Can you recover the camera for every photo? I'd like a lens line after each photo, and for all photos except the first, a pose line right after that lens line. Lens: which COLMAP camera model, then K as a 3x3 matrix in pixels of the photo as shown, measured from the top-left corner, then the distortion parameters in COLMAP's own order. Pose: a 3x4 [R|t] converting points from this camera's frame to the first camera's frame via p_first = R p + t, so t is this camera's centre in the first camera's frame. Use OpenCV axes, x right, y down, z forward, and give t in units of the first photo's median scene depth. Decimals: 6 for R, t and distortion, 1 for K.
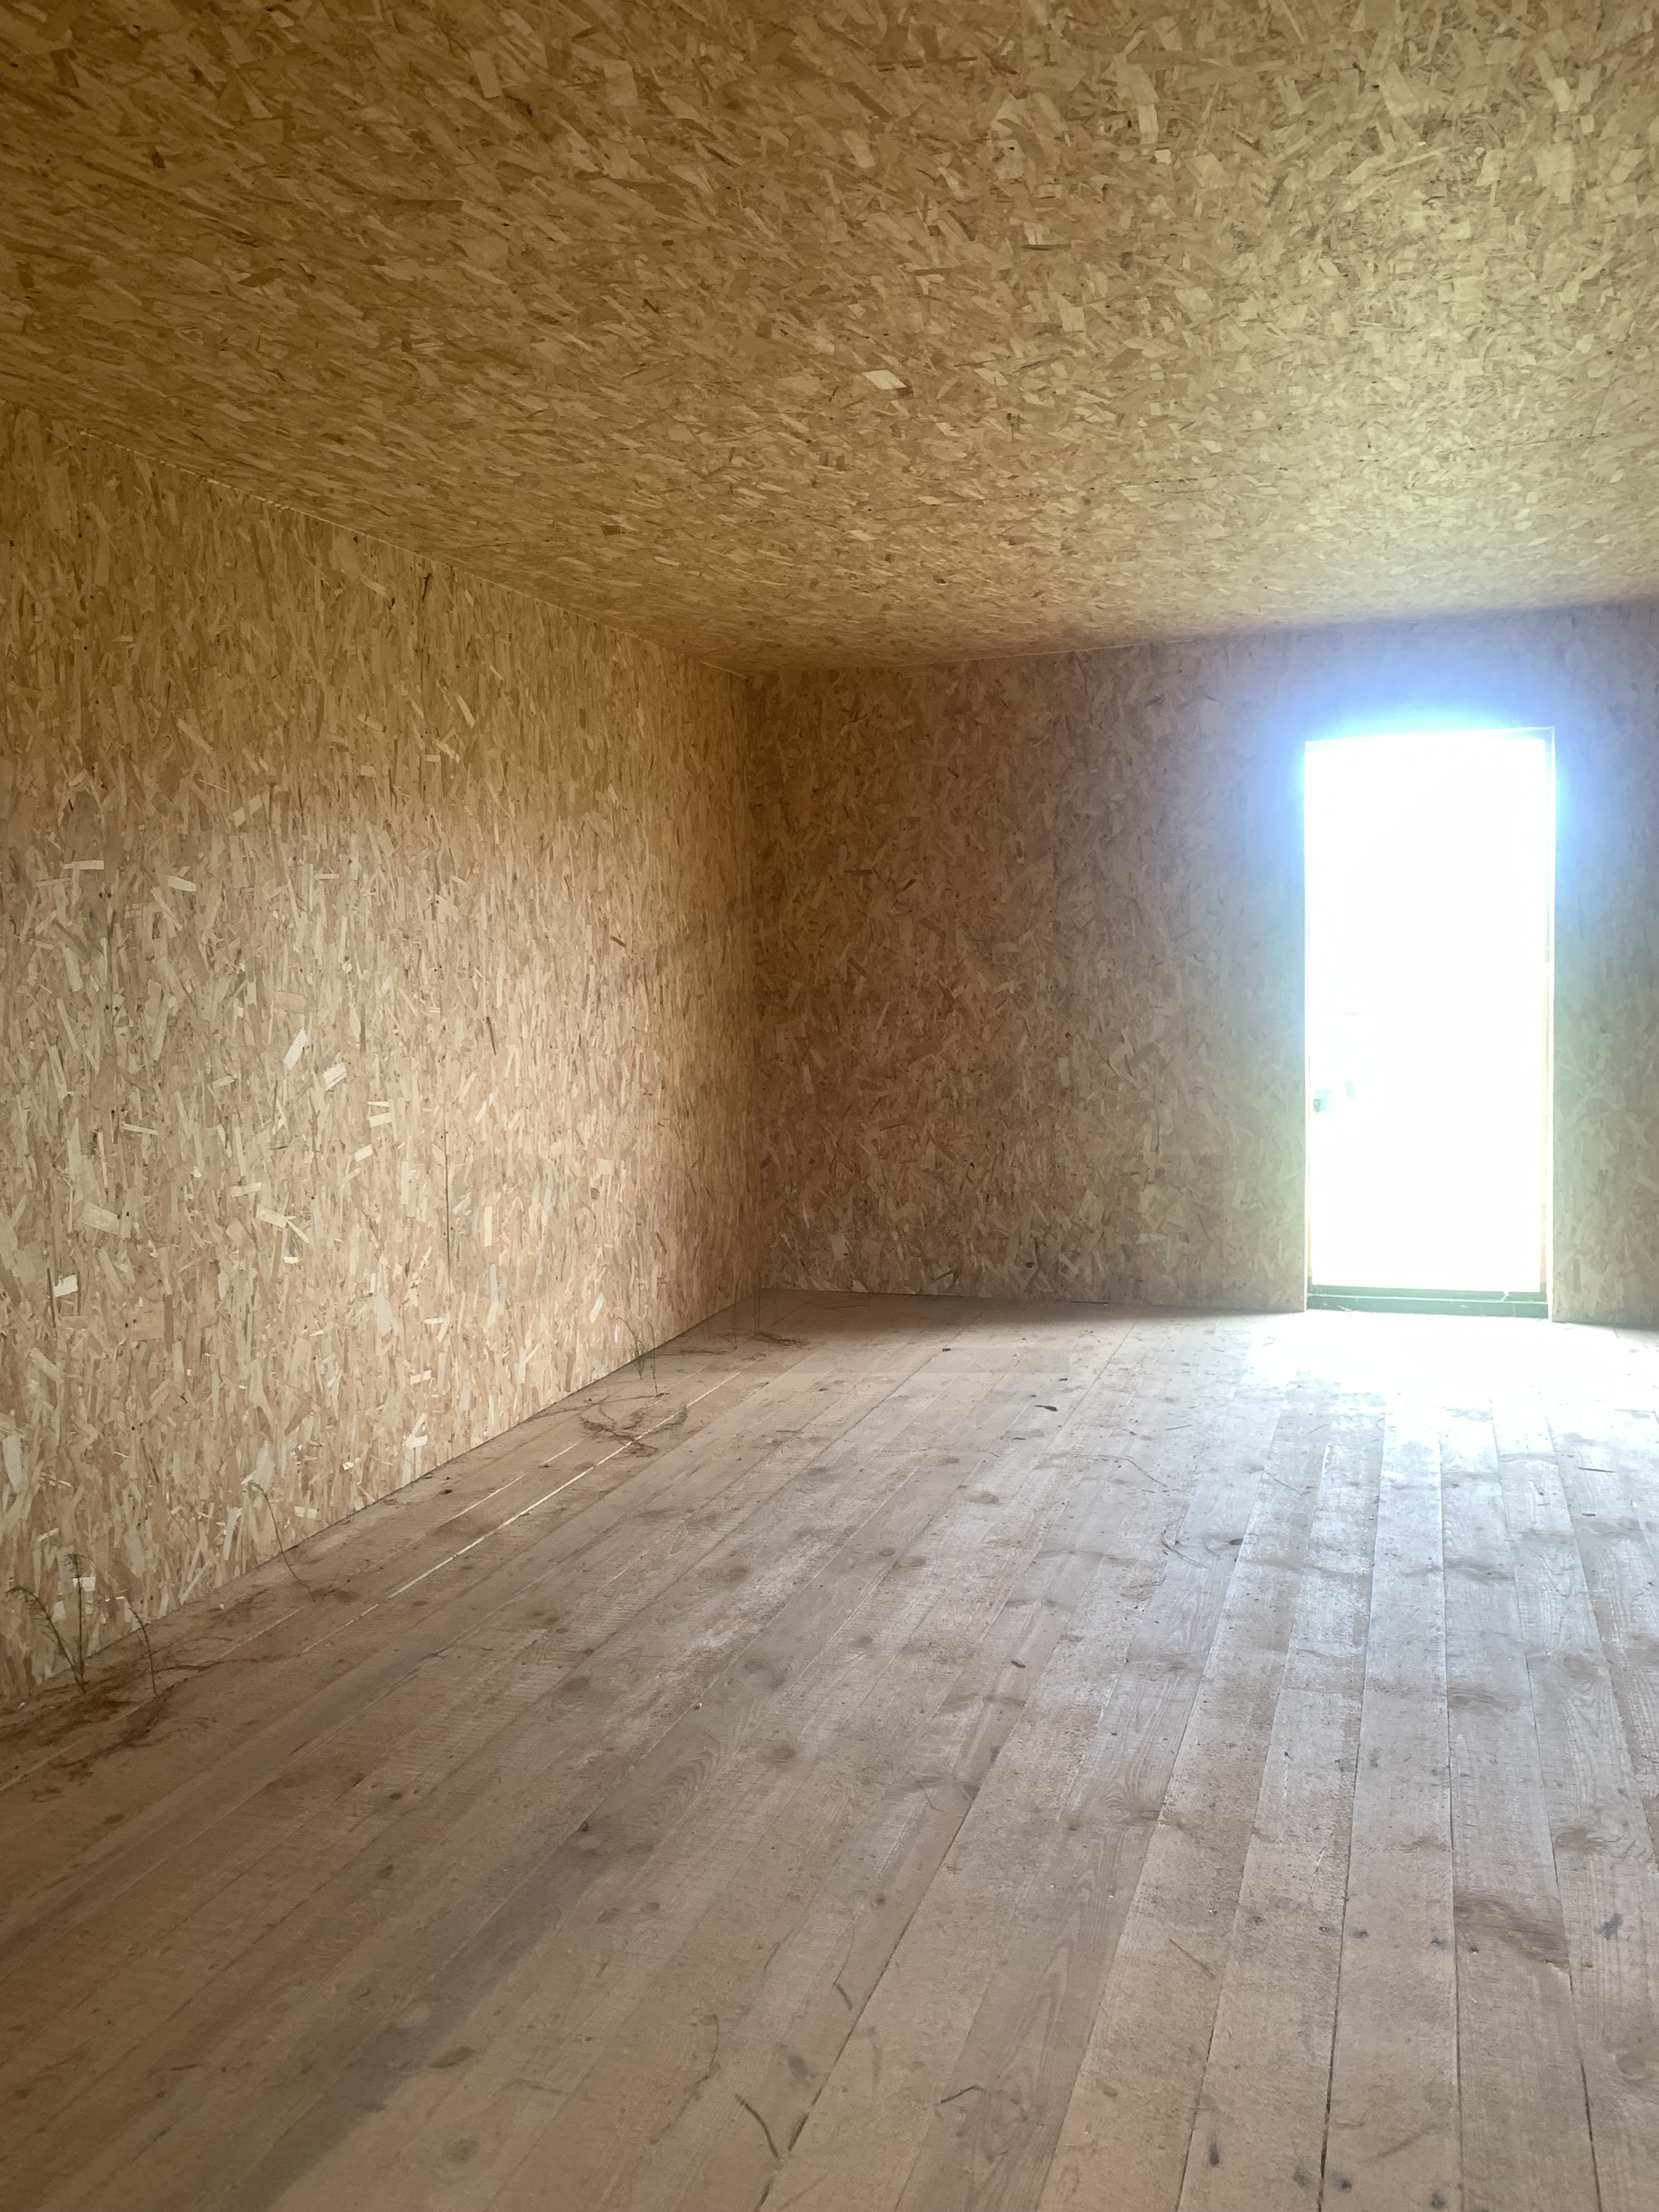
lens RADIAL K [[1718.9, 0, 874.5], [0, 1718.9, 1101.9], [0, 0, 1]] dist [0.053868, -0.056827]
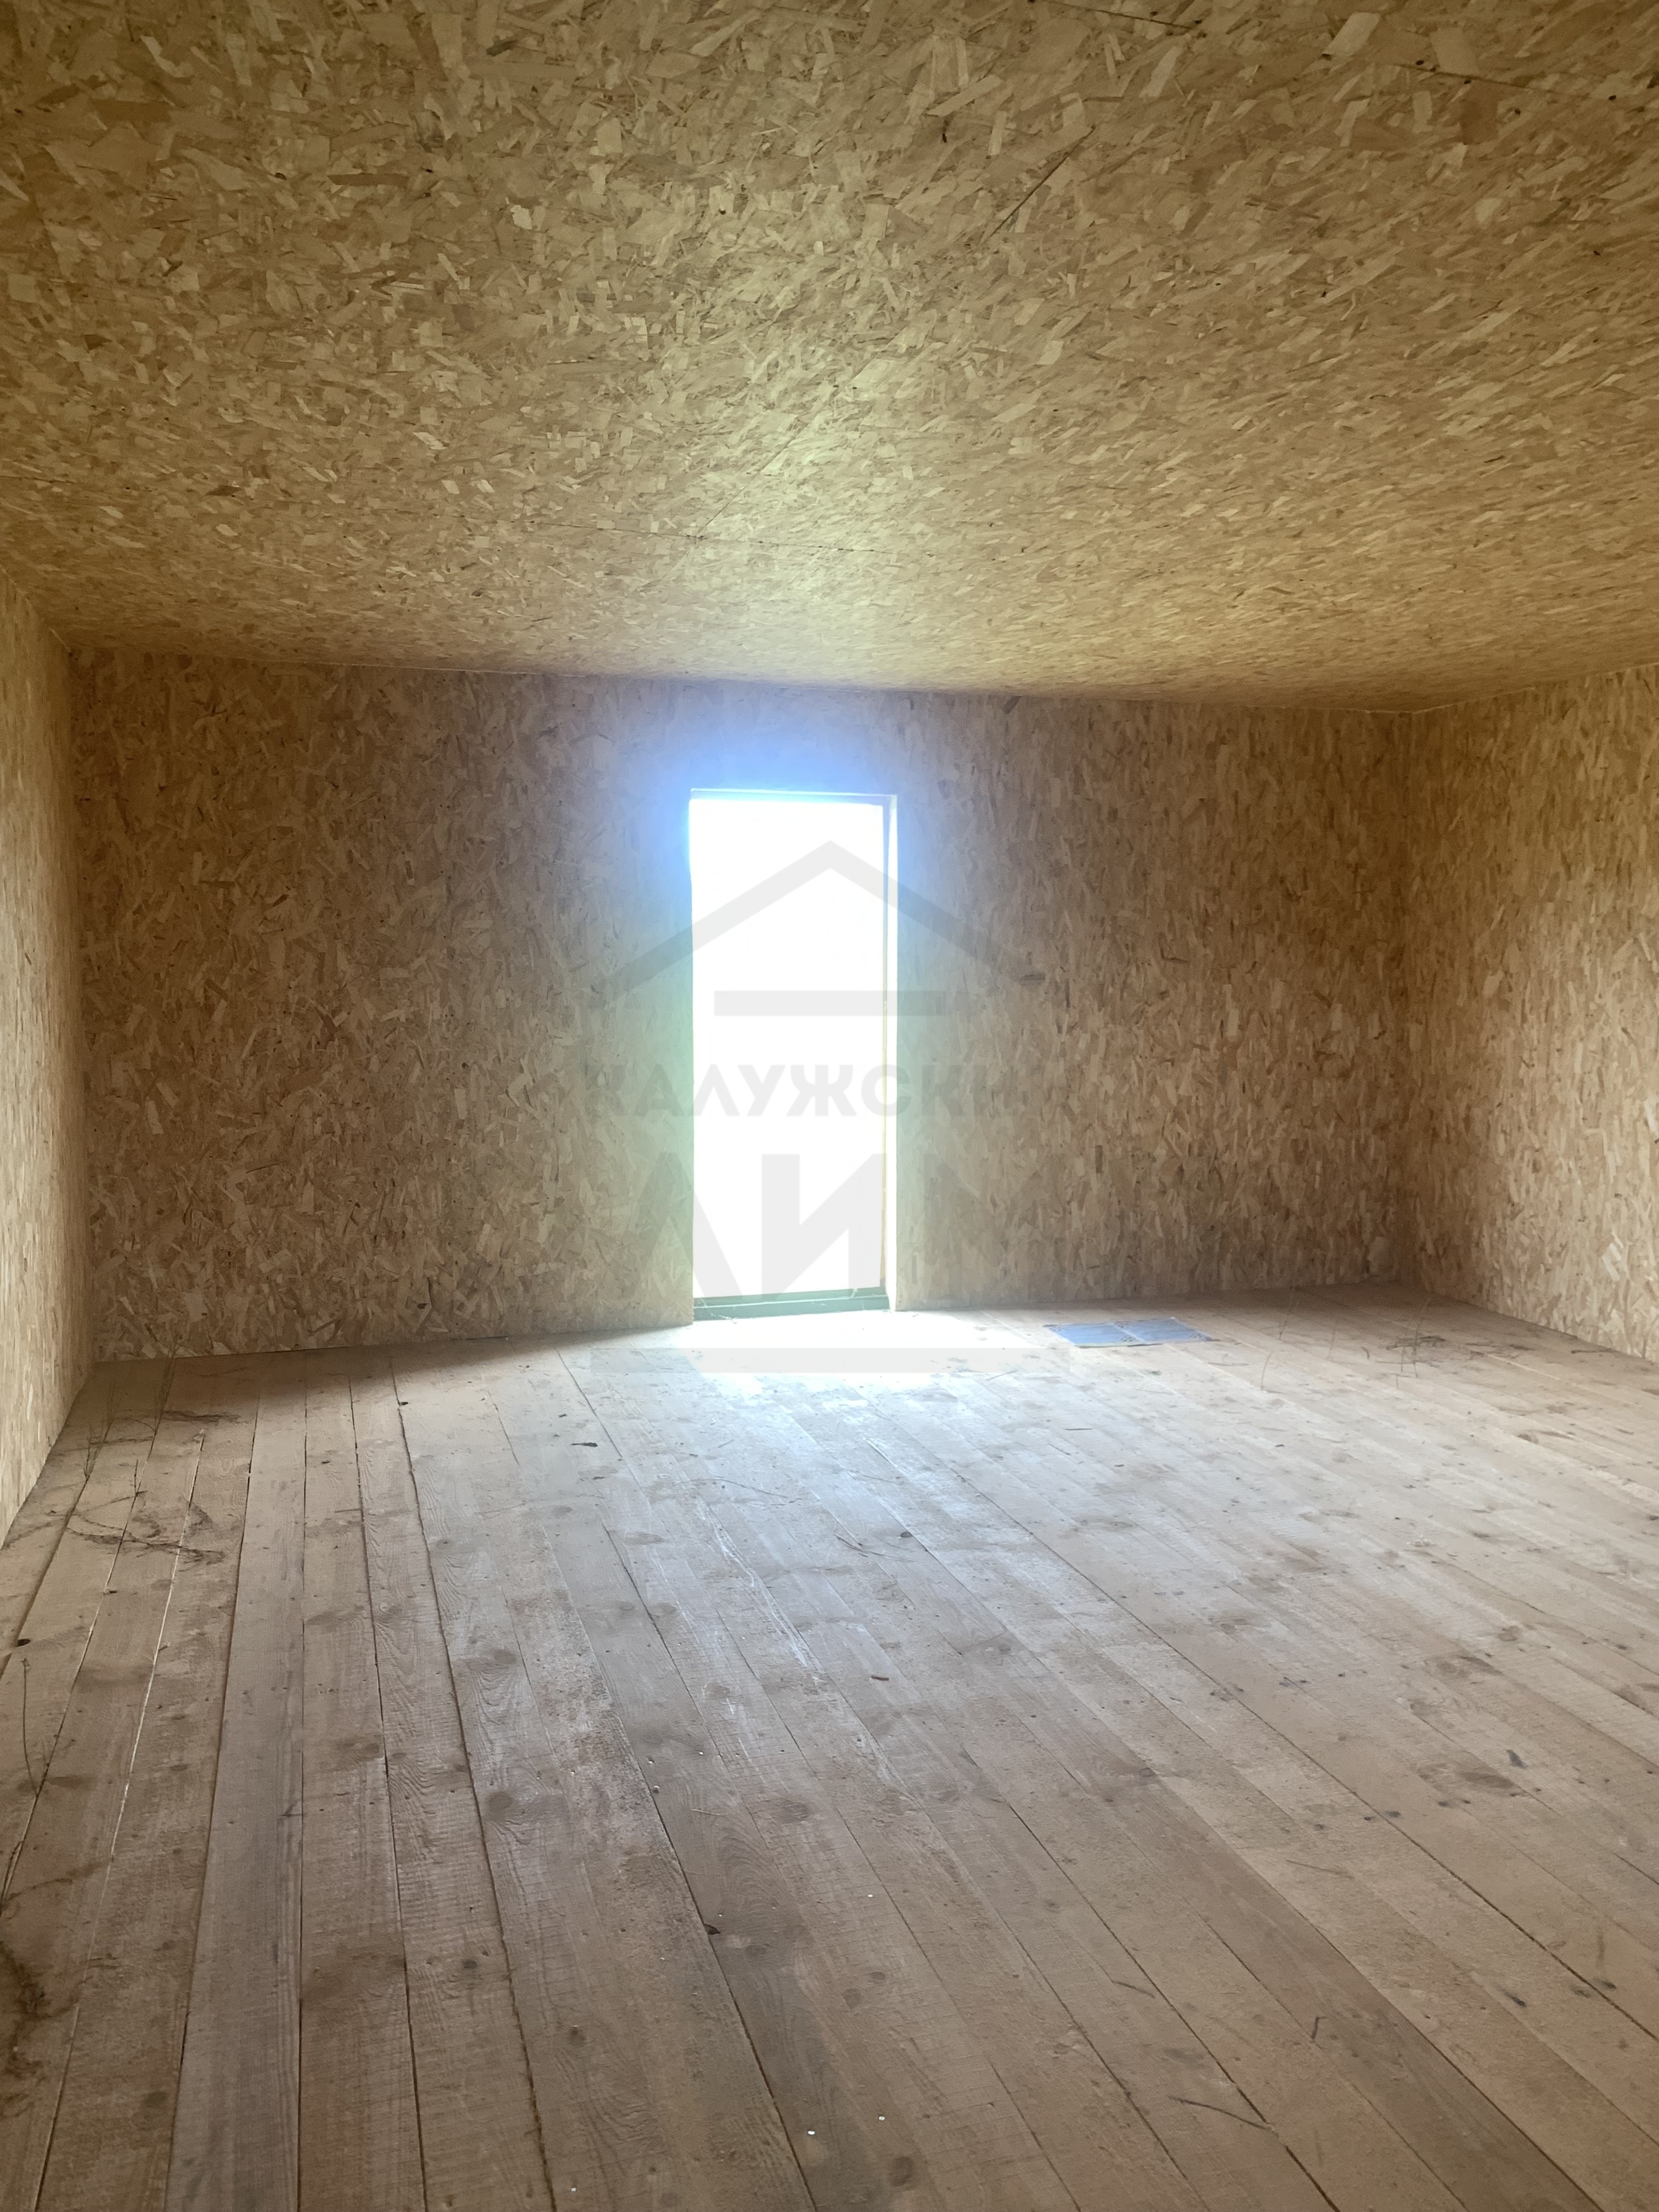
lens RADIAL K [[1718.9, 0, 842.5], [0, 1718.9, 1118.9], [0, 0, 1]] dist [0.053868, -0.056827]
pose [[0.824653, -0.027110, 0.564989, -0.434451], [0.027341, 0.999594, 0.008057, -0.017475], [-0.564978, 0.008803, 0.825059, 0.127176]]
